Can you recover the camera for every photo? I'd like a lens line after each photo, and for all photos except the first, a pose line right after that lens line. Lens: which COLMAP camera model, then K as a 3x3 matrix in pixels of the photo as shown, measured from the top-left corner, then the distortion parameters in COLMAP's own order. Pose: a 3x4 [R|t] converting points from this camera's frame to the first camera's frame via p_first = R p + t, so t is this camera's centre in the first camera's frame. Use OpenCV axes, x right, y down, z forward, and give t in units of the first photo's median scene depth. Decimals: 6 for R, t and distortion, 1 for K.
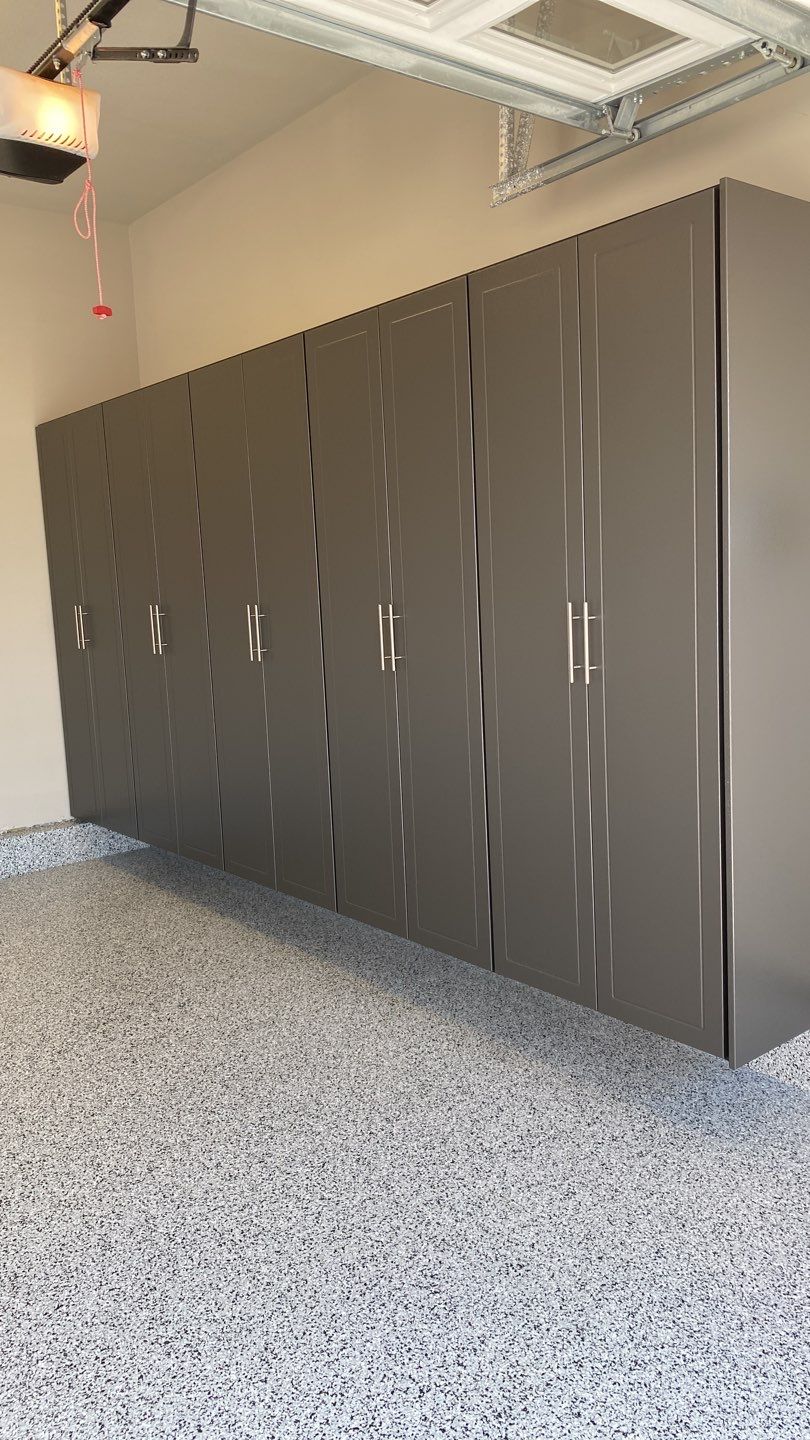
lens RADIAL K [[1084.8, 0, 400.8], [0, 1084.8, 700.7], [0, 0, 1]] dist [0.041299, -0.044984]
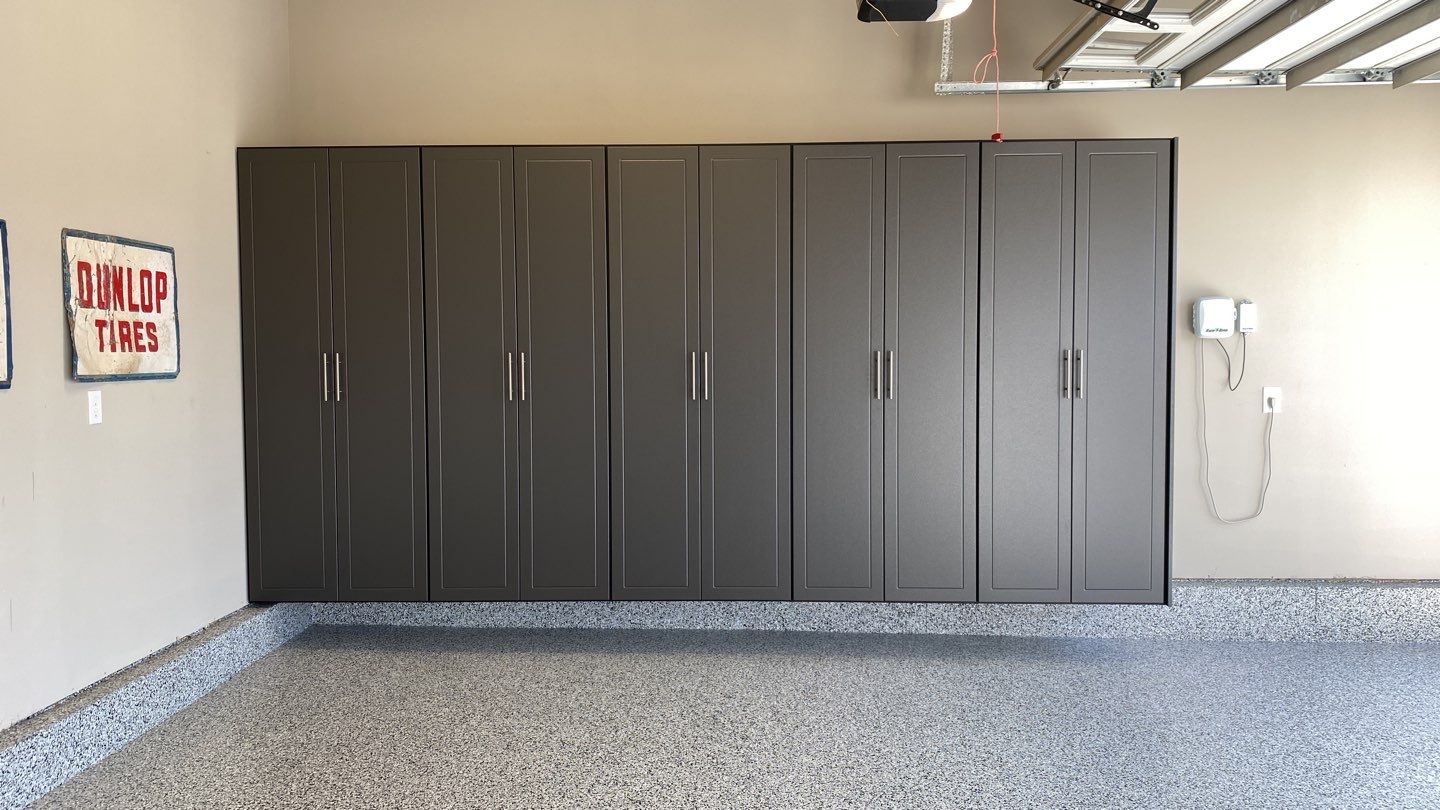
lens RADIAL K [[1084.8, 0, 716.3], [0, 1084.8, 407.9], [0, 0, 1]] dist [0.041299, -0.044984]
pose [[0.656121, 0.001238, 0.754654, -1.174618], [0.062911, 0.996428, -0.056332, 0.043769], [-0.752029, 0.084436, 0.653700, 0.259593]]
